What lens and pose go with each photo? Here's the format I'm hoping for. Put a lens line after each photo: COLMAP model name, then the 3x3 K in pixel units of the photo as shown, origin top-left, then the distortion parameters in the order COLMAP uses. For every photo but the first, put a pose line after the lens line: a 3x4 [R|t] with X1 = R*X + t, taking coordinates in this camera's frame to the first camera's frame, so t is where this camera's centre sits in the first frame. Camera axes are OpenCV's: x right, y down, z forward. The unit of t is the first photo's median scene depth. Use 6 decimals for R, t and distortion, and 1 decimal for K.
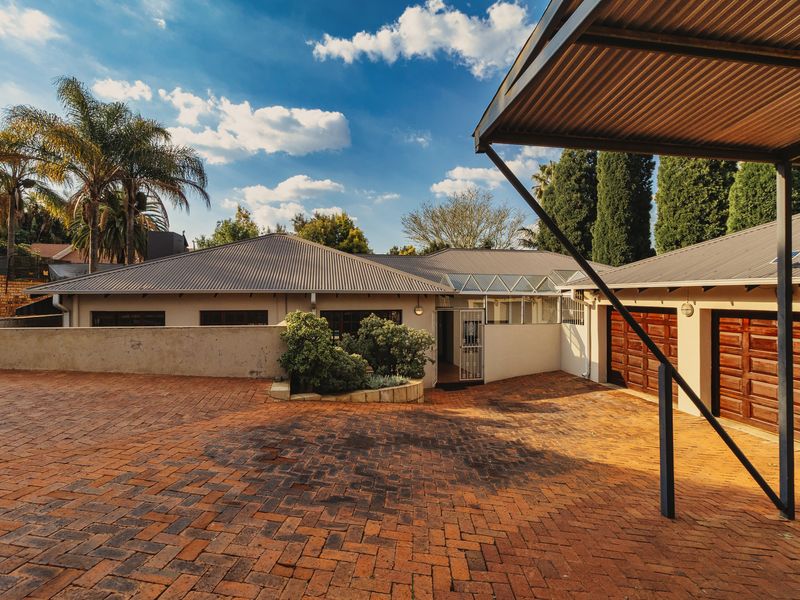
lens RADIAL K [[413.9, 0, 399.6], [0, 413.9, 302.9], [0, 0, 1]] dist [0.001808, -0.002246]
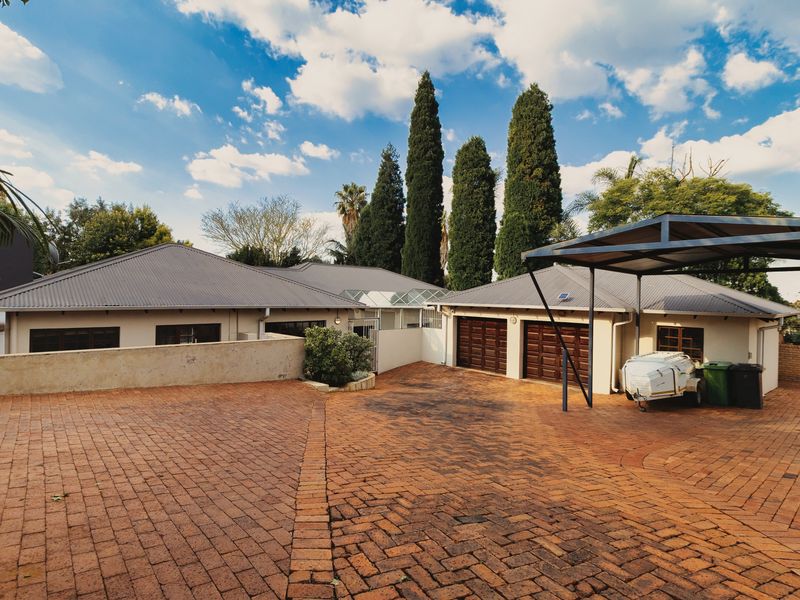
lens RADIAL K [[413.9, 0, 401.3], [0, 413.9, 303.3], [0, 0, 1]] dist [0.001808, -0.002246]
pose [[0.846879, 0.005797, 0.531754, -0.518076], [-0.008103, 0.999965, 0.002004, -0.043655], [-0.531724, -0.006006, 0.846896, -0.196153]]
